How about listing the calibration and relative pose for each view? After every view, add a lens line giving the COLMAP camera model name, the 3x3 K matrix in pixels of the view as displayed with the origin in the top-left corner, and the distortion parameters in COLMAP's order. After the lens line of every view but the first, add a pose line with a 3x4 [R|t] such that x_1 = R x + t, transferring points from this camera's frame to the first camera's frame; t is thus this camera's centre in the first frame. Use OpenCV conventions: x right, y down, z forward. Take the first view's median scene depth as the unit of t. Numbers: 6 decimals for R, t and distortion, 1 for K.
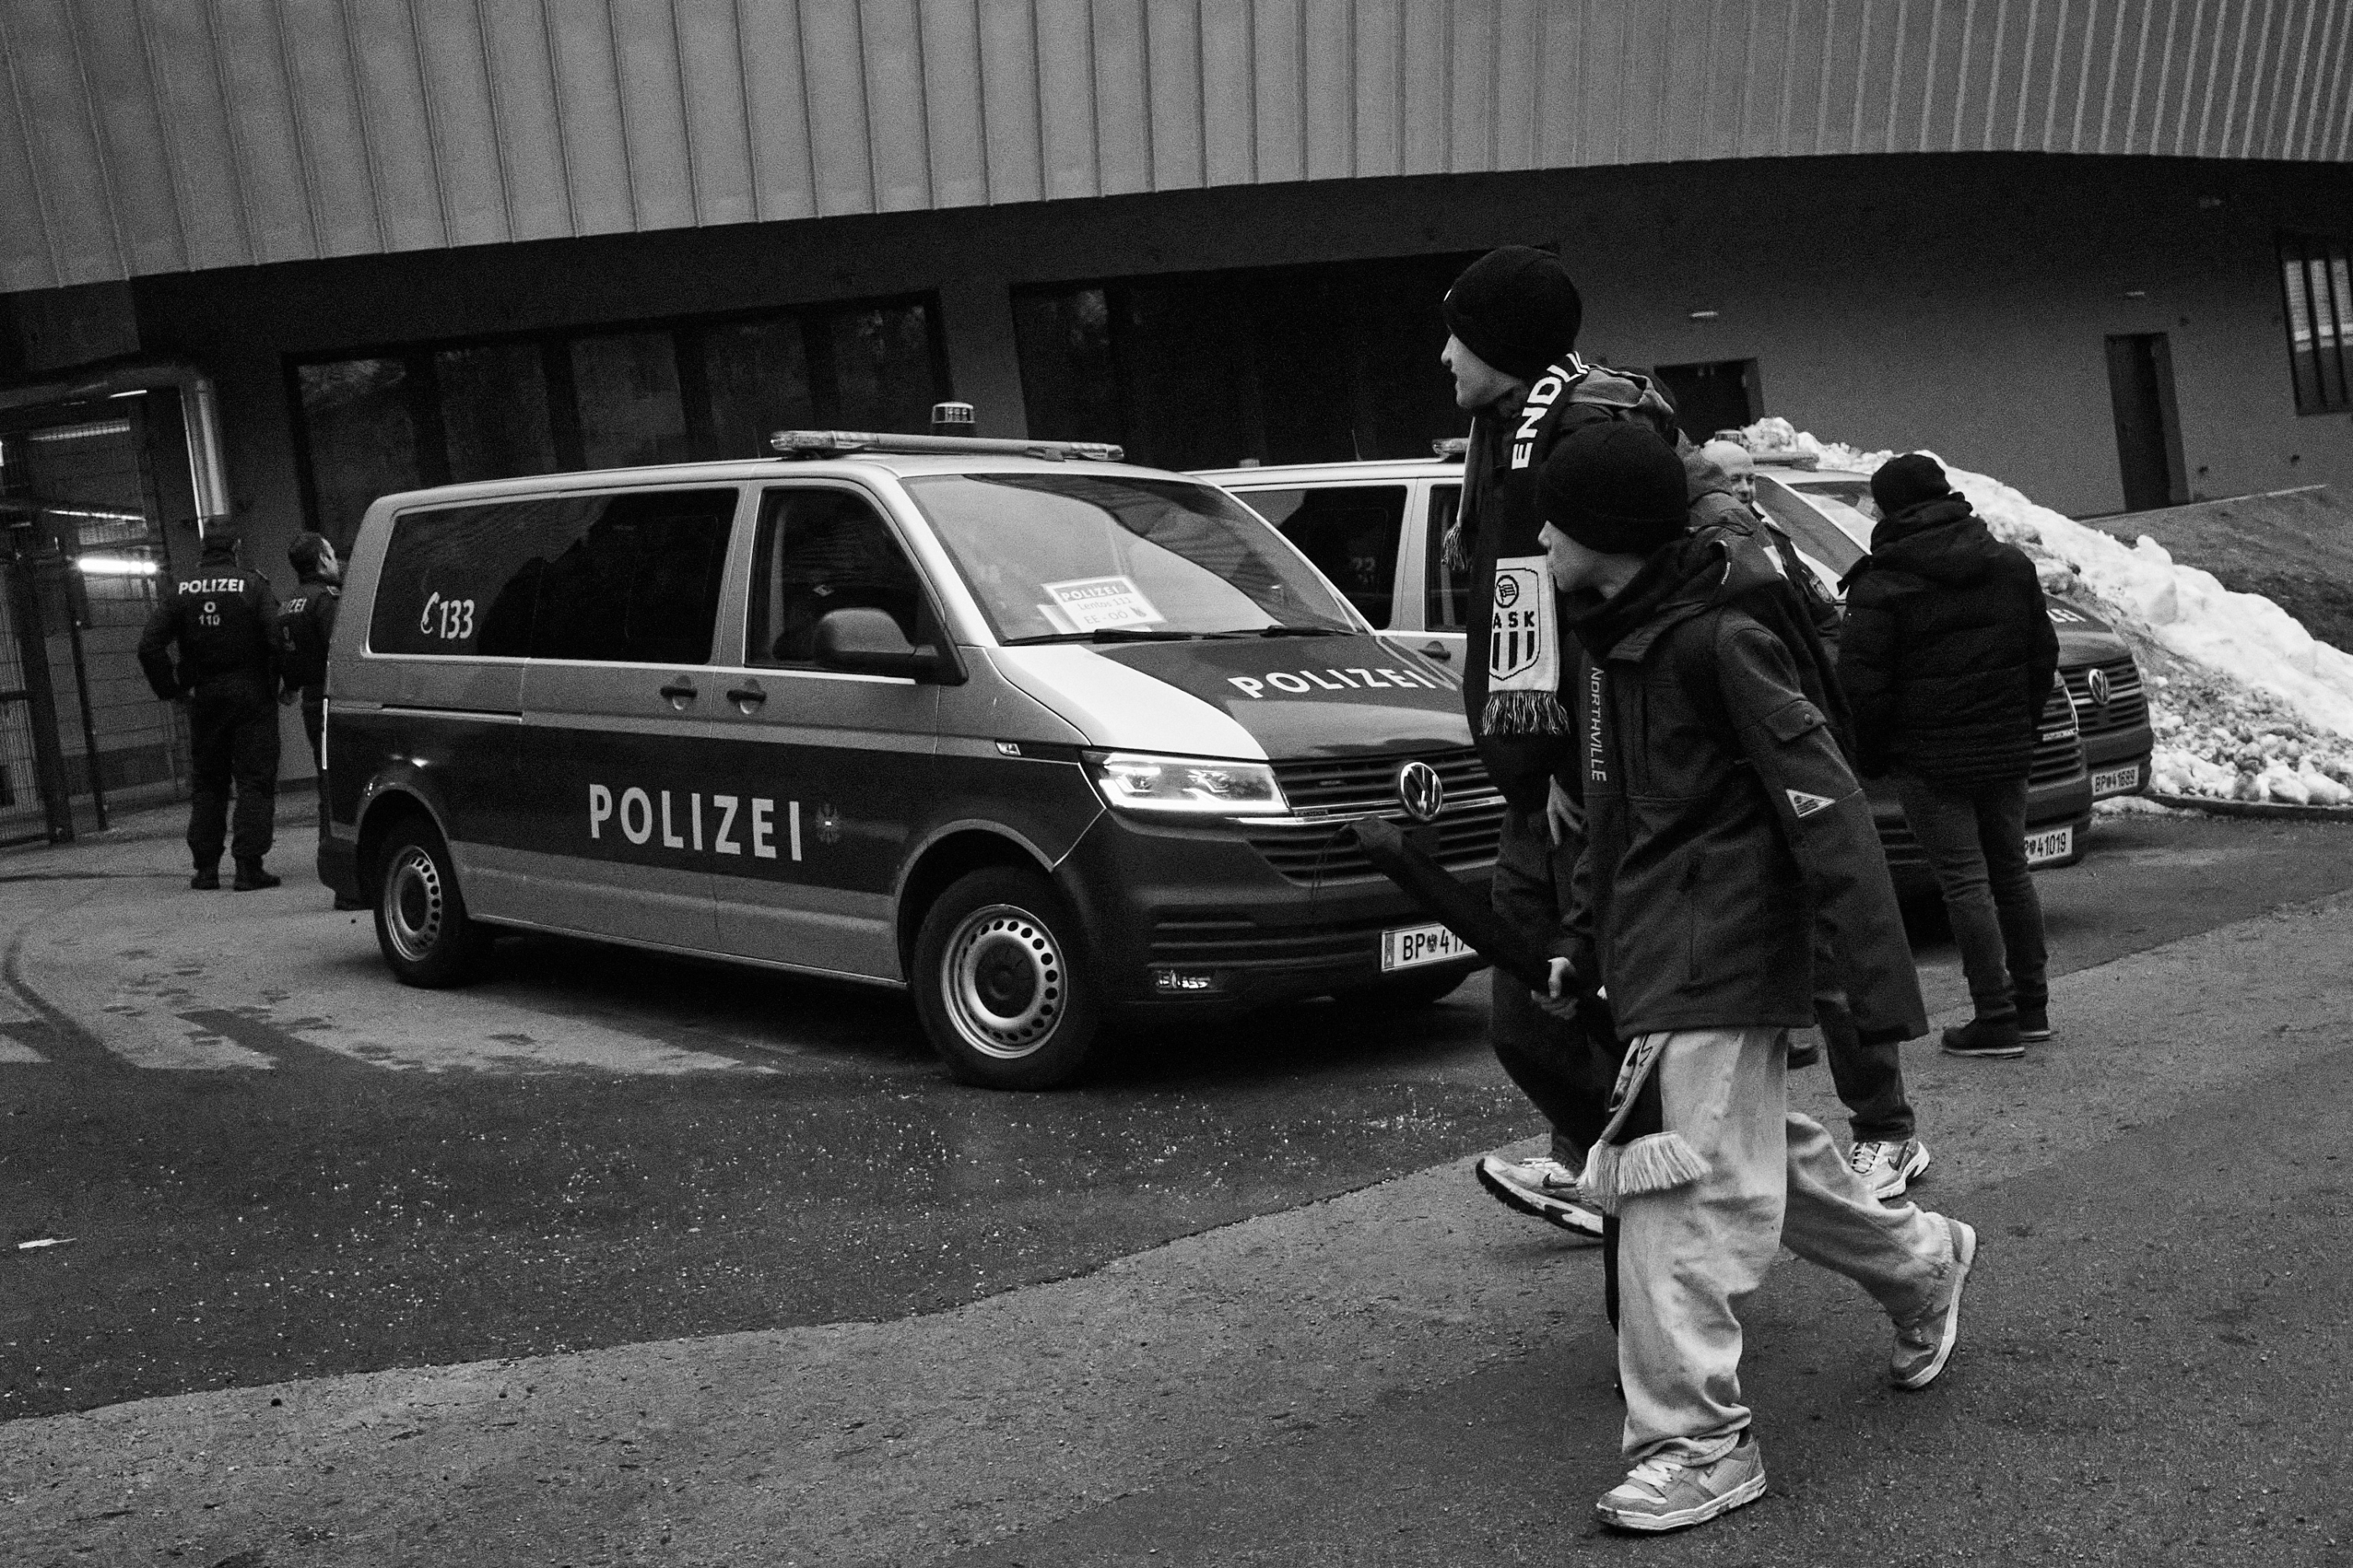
lens RADIAL K [[2897.1, 0, 1176.5], [0, 2897.1, 784.0], [0, 0, 1]] dist [-0.080646, -0.008693]
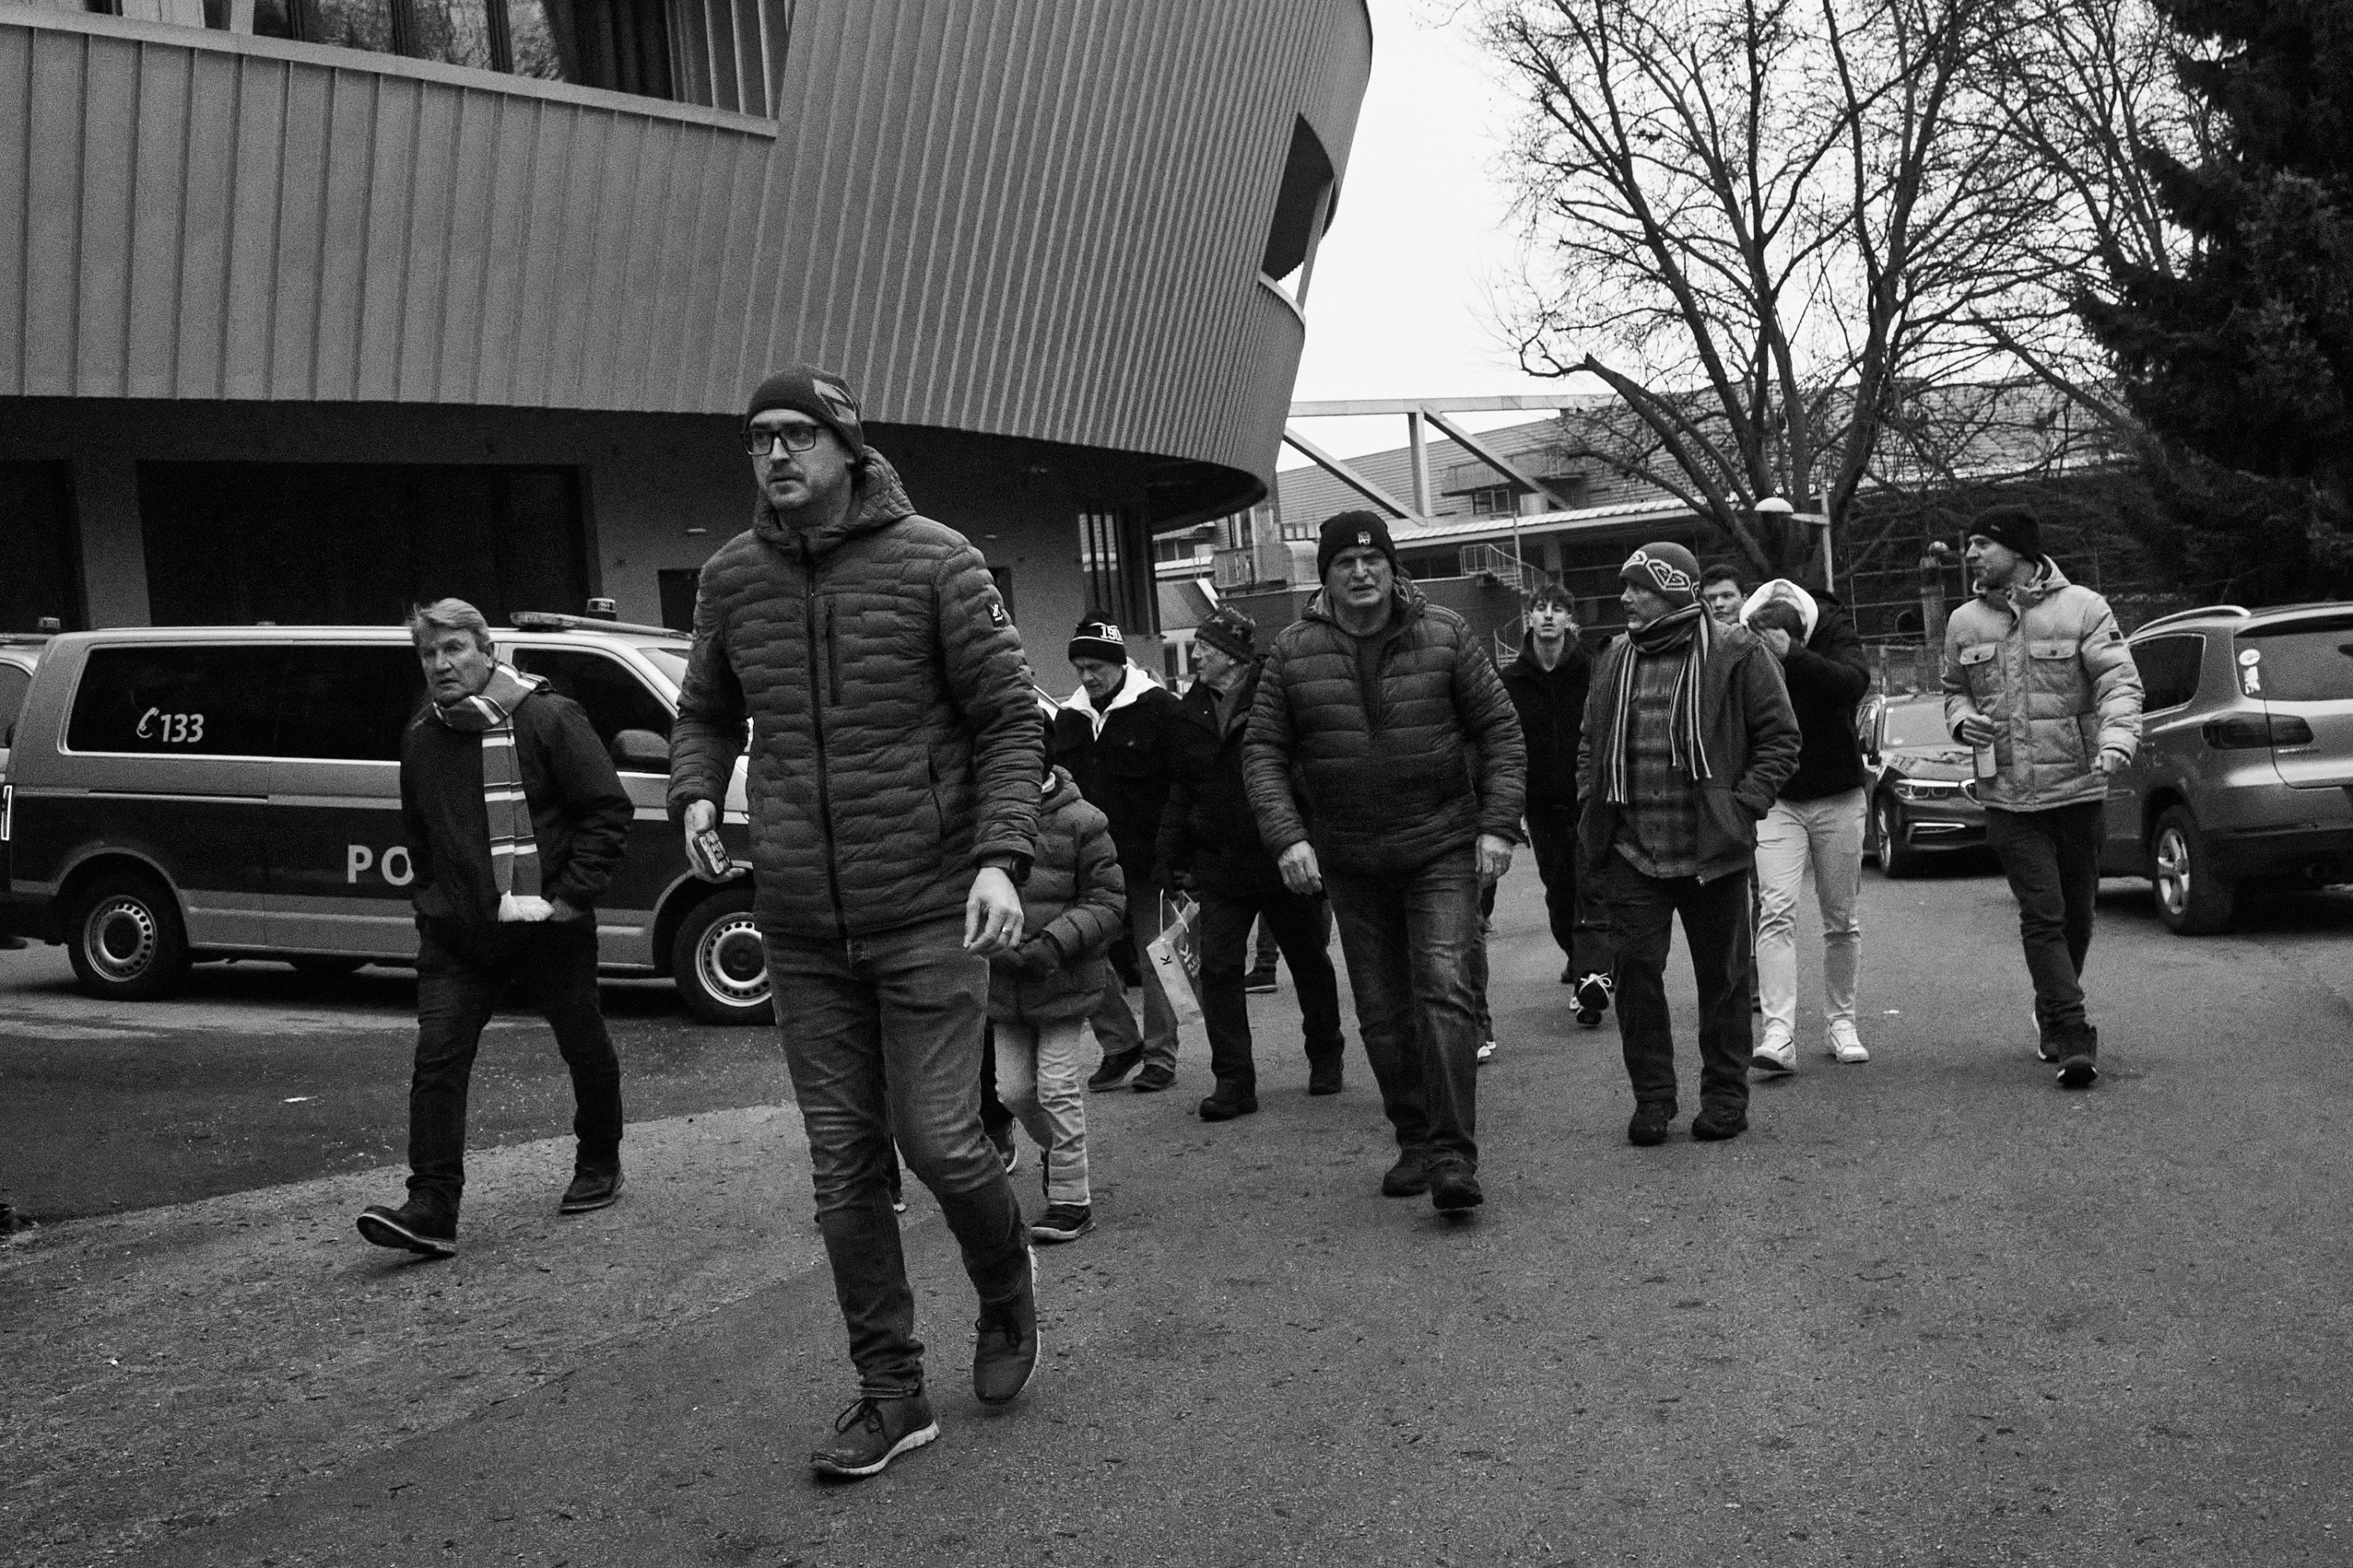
lens RADIAL K [[2897.1, 0, 1176.5], [0, 2897.1, 784.0], [0, 0, 1]] dist [-0.080646, -0.008693]
pose [[0.809621, 0.009000, 0.586883, -0.668742], [0.014547, 0.999268, -0.035392, 0.024796], [-0.586772, 0.037192, 0.808898, -0.383075]]
